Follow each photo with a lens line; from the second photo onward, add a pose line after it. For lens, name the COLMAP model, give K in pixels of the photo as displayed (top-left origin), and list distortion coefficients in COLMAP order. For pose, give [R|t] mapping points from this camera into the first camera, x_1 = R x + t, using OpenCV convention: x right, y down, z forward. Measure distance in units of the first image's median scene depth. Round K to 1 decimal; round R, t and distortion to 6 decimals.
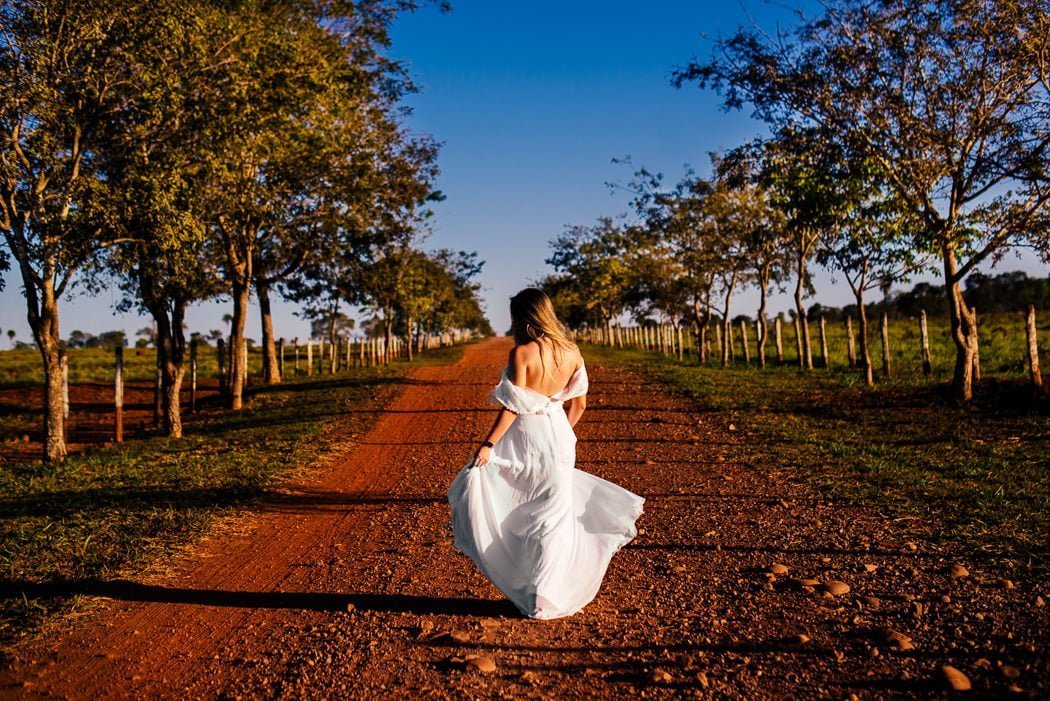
lens RADIAL K [[1530.6, 0, 527.1], [0, 1530.6, 391.3], [0, 0, 1]] dist [-0.138505, 0.026171]
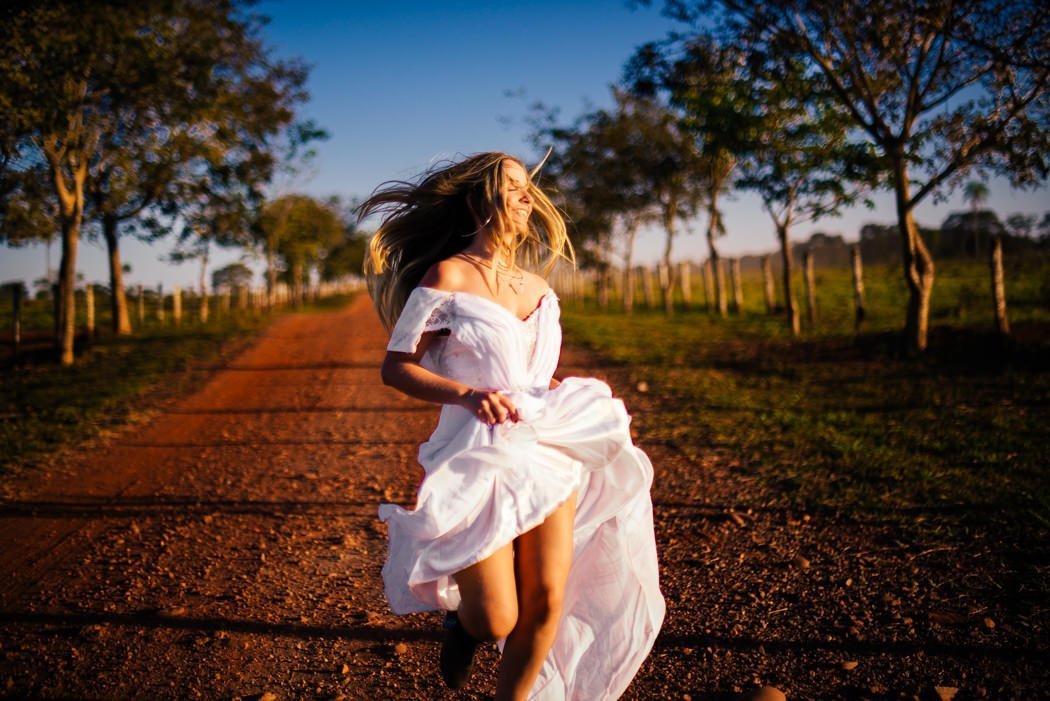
lens RADIAL K [[1503.9, 0, 522.1], [0, 1503.9, 373.3], [0, 0, 1]] dist [-0.138263, 0.044172]
pose [[0.998079, -0.005033, 0.061748, 0.012196], [0.003660, 0.999744, 0.022342, -0.000910], [-0.061845, -0.022073, 0.997842, 0.118810]]
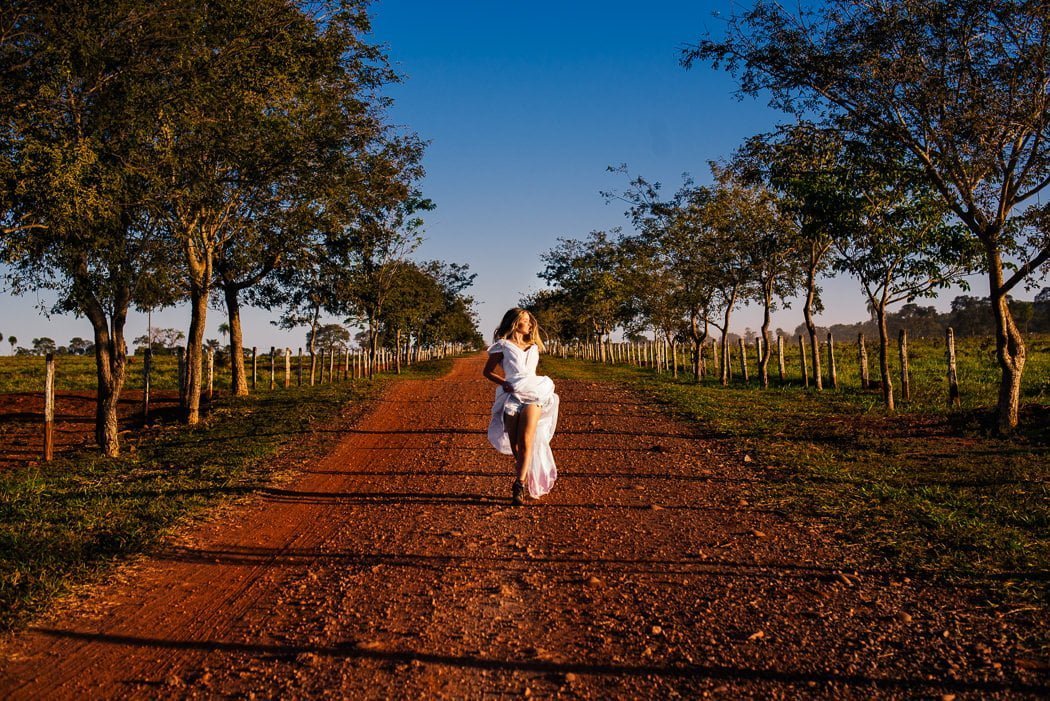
lens RADIAL K [[1495.2, 0, 524.4], [0, 1495.2, 382.8], [0, 0, 1]] dist [-0.135883, 0.098581]
pose [[0.999864, 0.016100, 0.003485, 0.003166], [-0.016047, 0.999762, -0.014752, -0.002535], [-0.003722, 0.014694, 0.999885, 0.091363]]
